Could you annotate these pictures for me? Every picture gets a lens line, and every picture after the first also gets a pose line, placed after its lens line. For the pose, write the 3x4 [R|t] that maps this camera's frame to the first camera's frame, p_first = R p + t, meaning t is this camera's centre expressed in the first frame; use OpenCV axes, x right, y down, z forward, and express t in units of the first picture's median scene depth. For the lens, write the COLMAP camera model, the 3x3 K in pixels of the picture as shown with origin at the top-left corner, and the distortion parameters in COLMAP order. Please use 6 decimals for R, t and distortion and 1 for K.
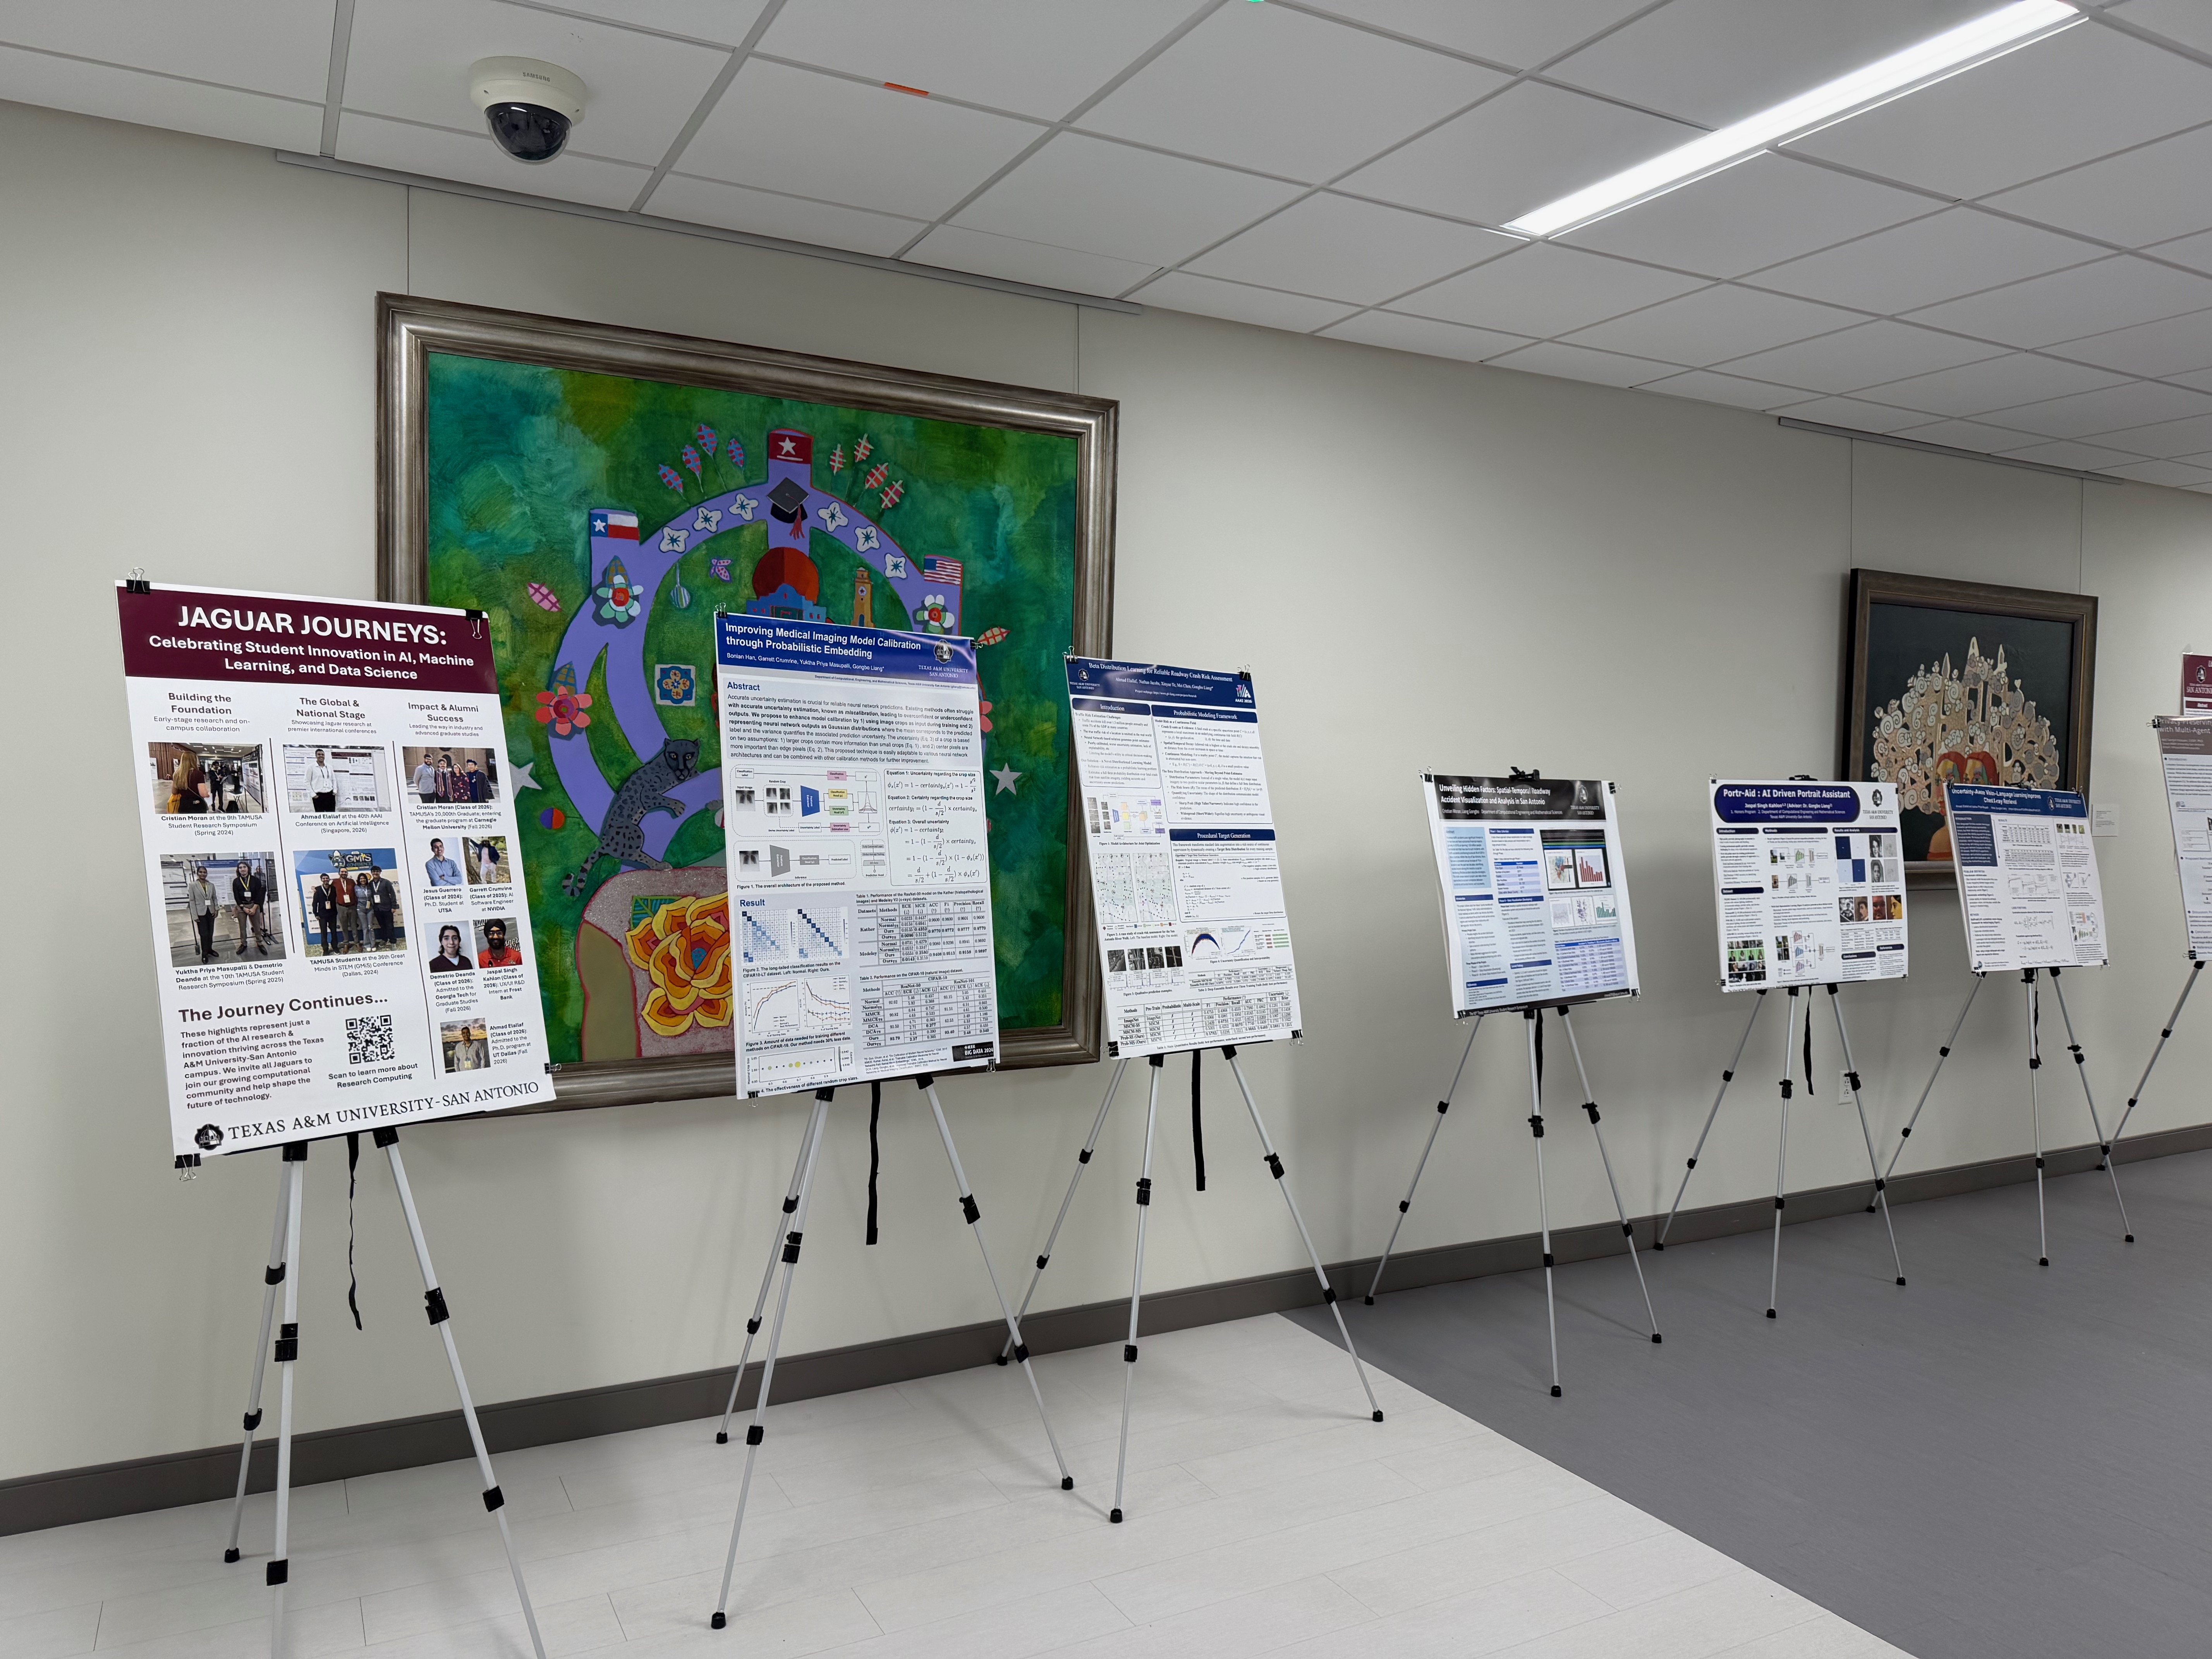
lens RADIAL K [[1546.3, 0, 1100.5], [0, 1546.3, 833.8], [0, 0, 1]] dist [0.164543, -0.285674]
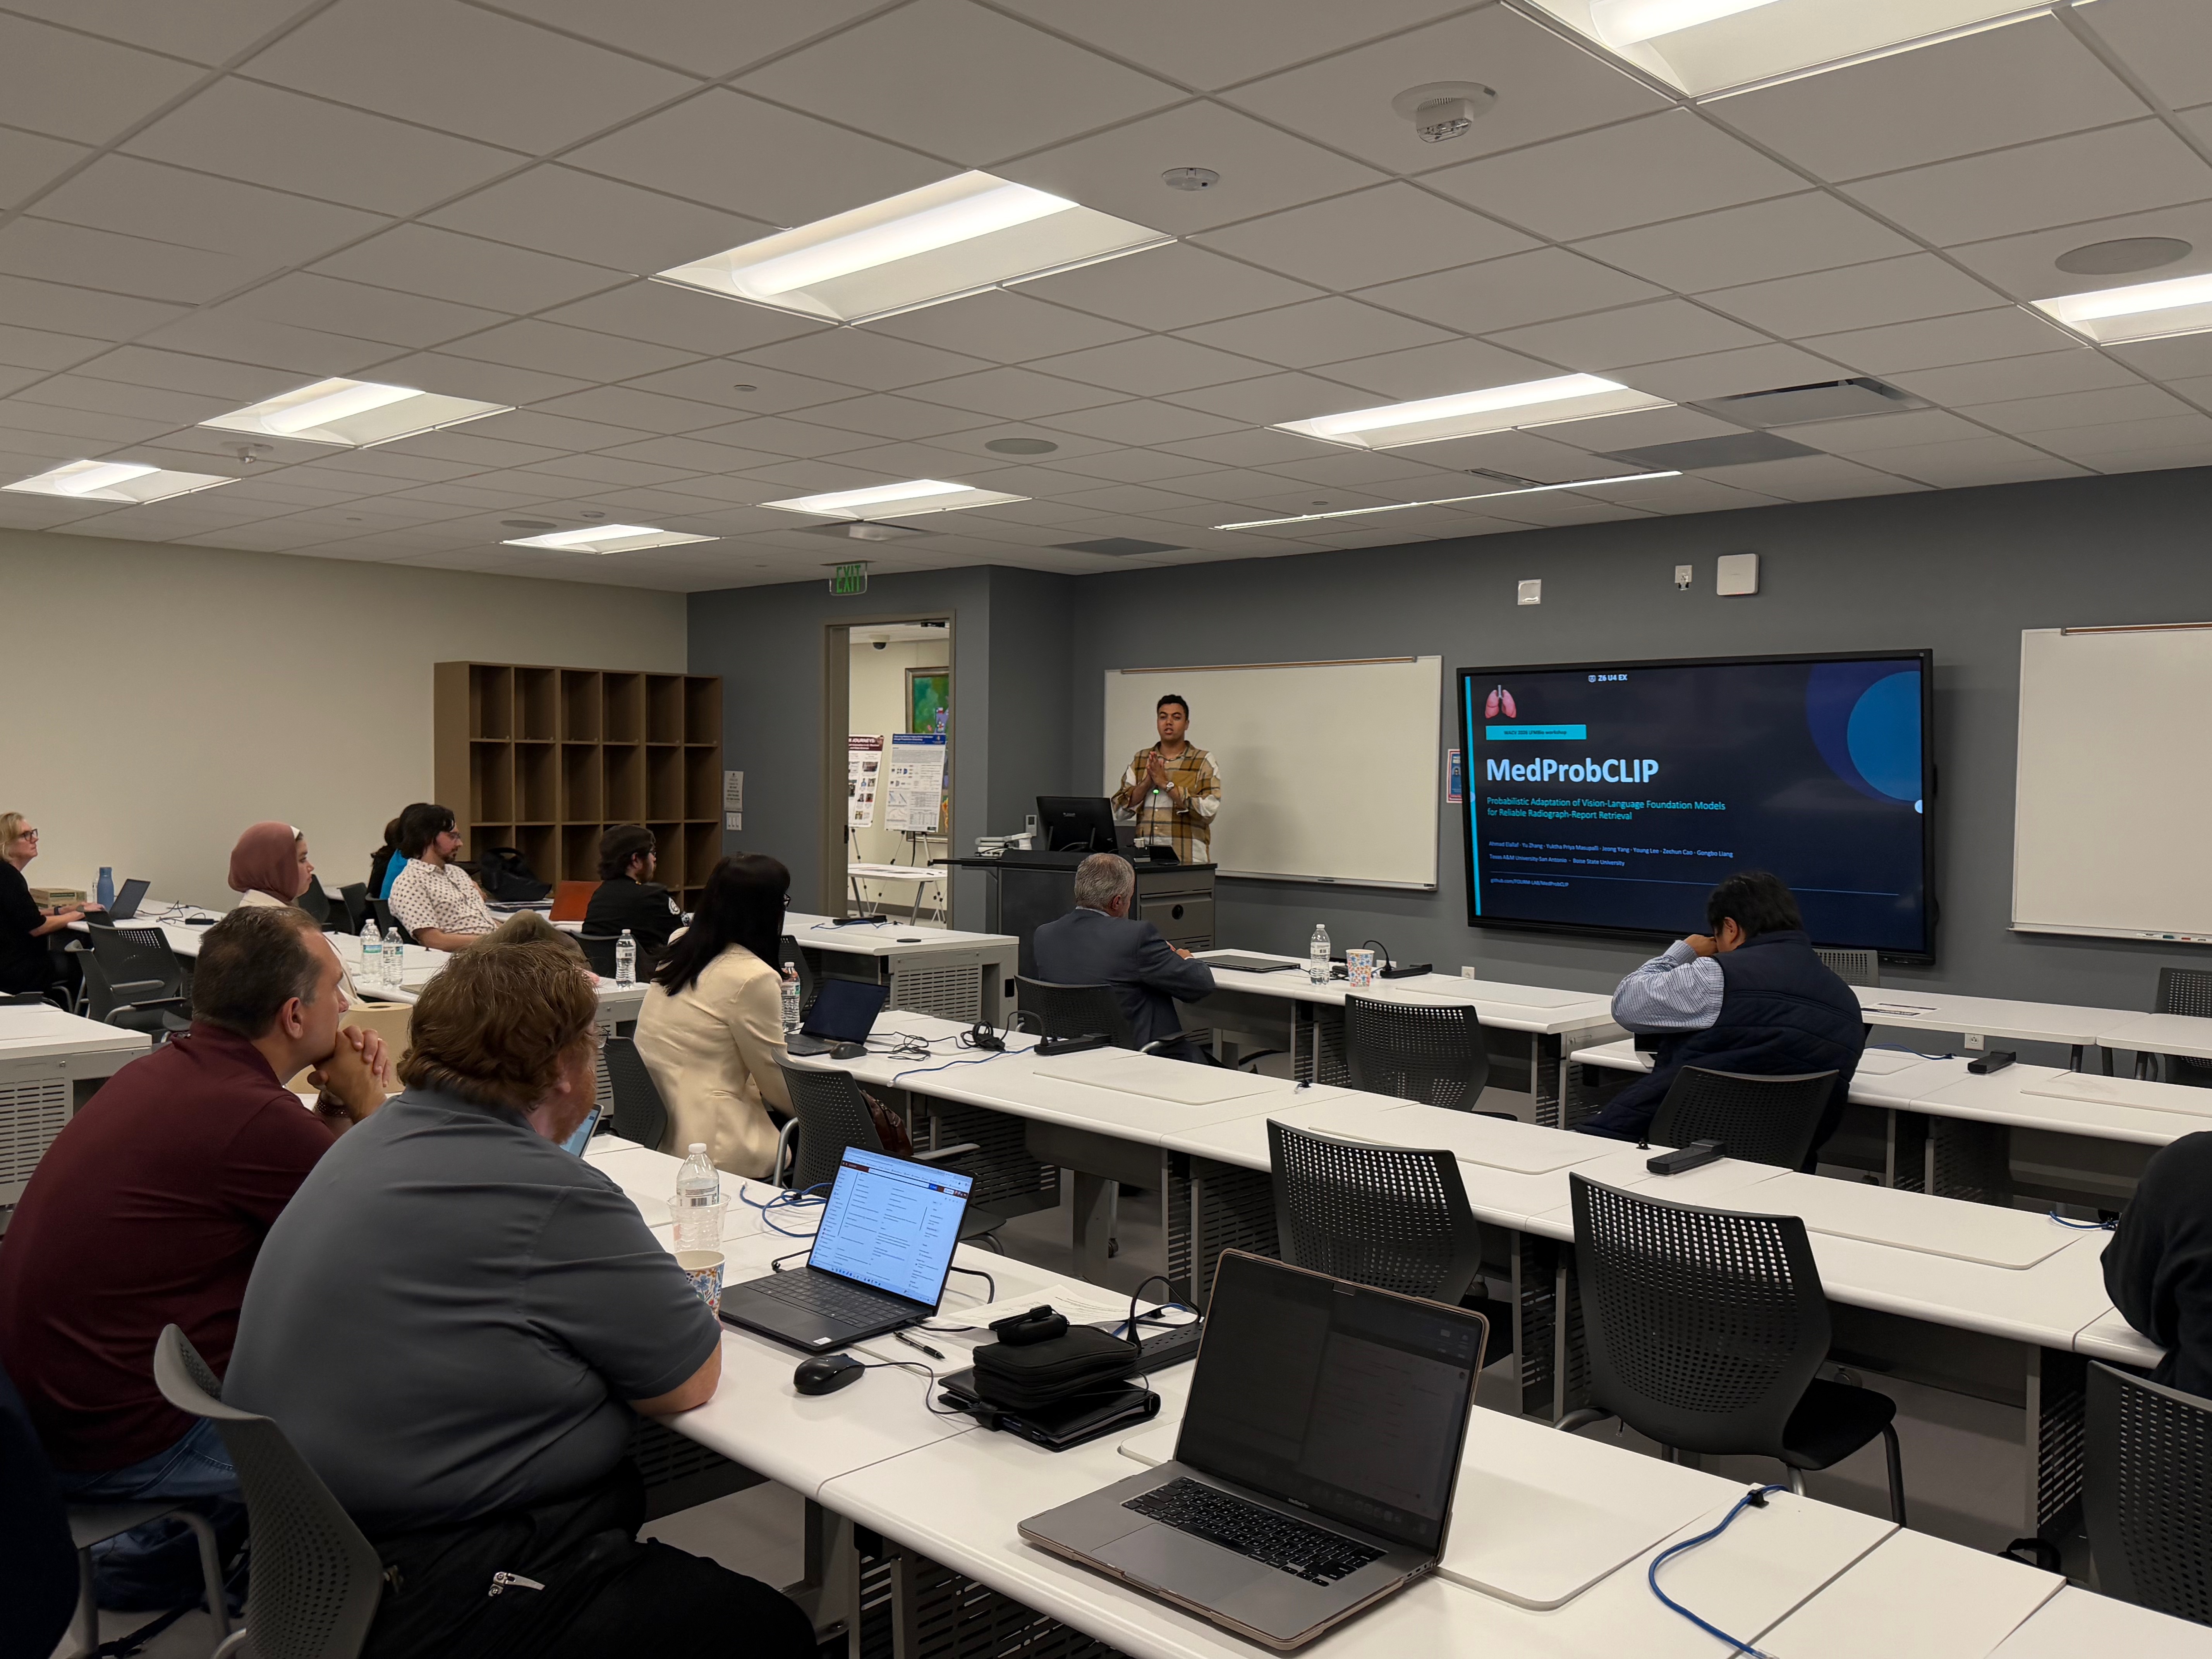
lens RADIAL K [[1765.8, 0, 1106.0], [0, 1765.8, 829.5], [0, 0, 1]] dist [0.193585, -0.396177]
pose [[0.310065, 0.020403, -0.950496, 5.121993], [-0.044285, 0.998994, 0.006997, 0.091197], [0.949683, 0.039923, 0.310657, -0.094572]]
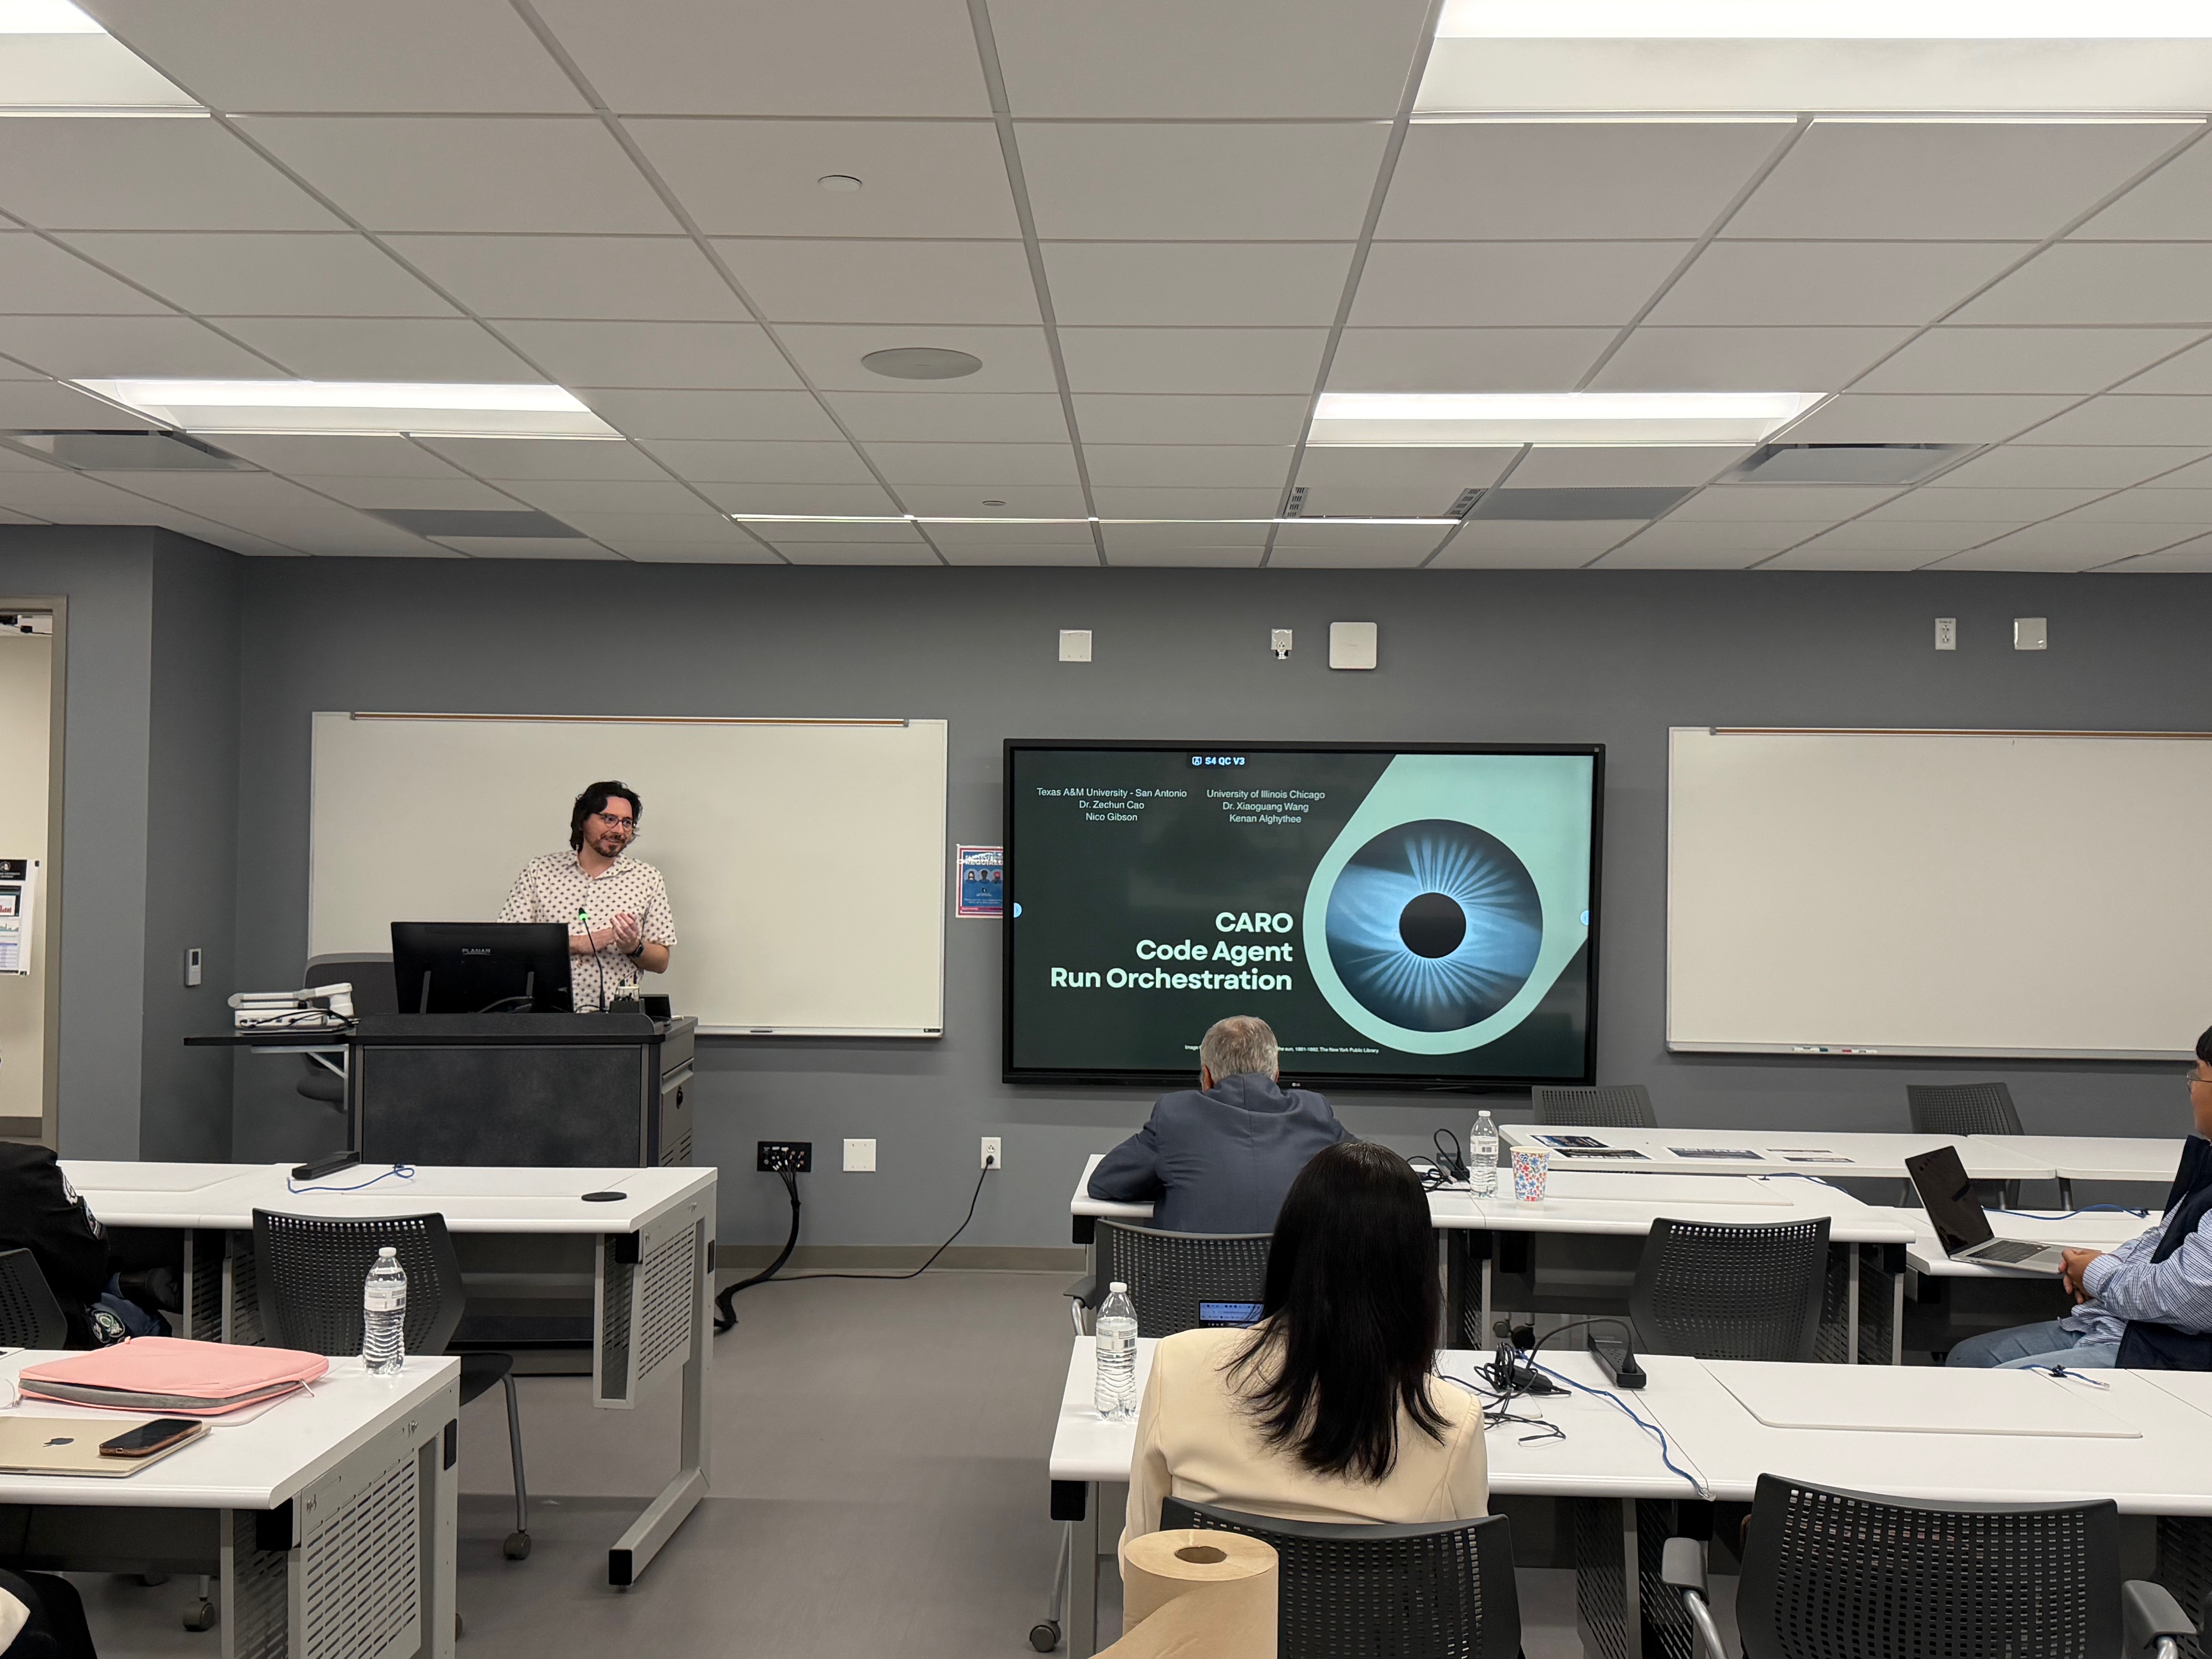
lens RADIAL K [[2106.3, 0, 1106.0], [0, 2106.3, 829.5], [0, 0, 1]] dist [0.176220, -0.363612]
pose [[0.869731, -0.013648, -0.493338, 3.890199], [-0.016536, 0.998250, -0.056767, 0.077147], [0.493250, 0.057530, 0.867983, -0.840460]]
